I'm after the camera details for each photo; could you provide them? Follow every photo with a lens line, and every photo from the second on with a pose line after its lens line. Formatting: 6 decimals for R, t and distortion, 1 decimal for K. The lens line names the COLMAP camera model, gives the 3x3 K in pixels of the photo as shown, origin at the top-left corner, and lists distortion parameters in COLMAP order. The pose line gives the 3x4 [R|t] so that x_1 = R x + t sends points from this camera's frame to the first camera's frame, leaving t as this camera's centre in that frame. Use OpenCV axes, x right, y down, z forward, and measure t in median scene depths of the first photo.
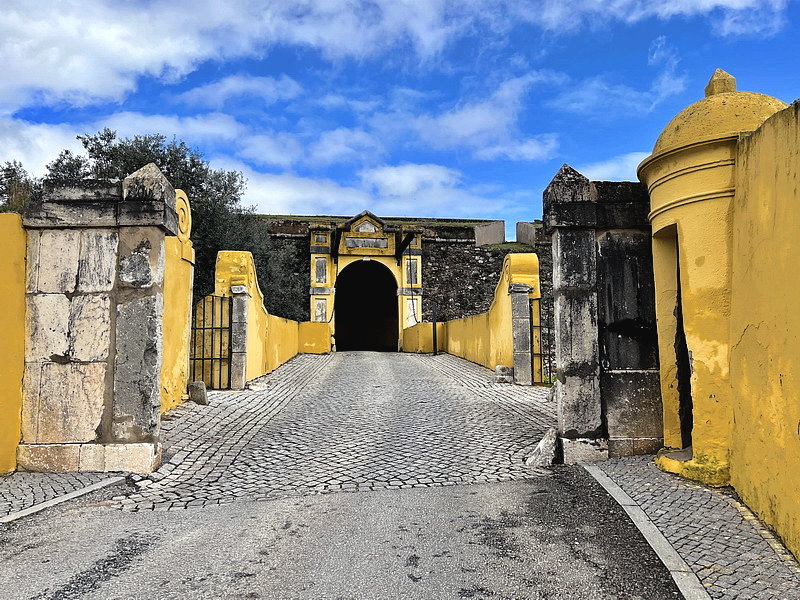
lens RADIAL K [[622.8, 0, 400.0], [0, 622.8, 300.0], [0, 0, 1]] dist [0.069648, -0.071217]
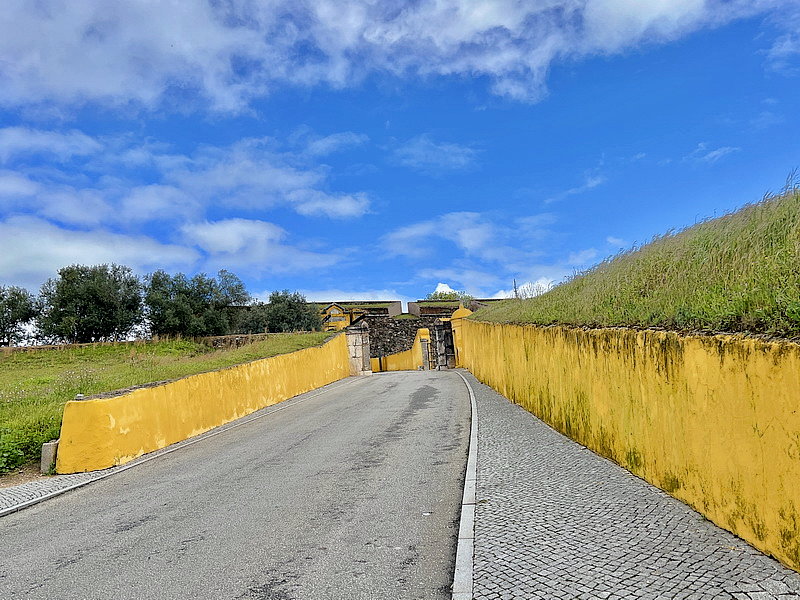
lens RADIAL K [[622.8, 0, 400.0], [0, 622.8, 300.0], [0, 0, 1]] dist [0.069648, -0.071217]
pose [[0.978294, -0.034952, 0.204252, -0.247177], [0.051838, 0.995611, -0.077914, 0.008085], [-0.200632, 0.086811, 0.975813, -0.905978]]
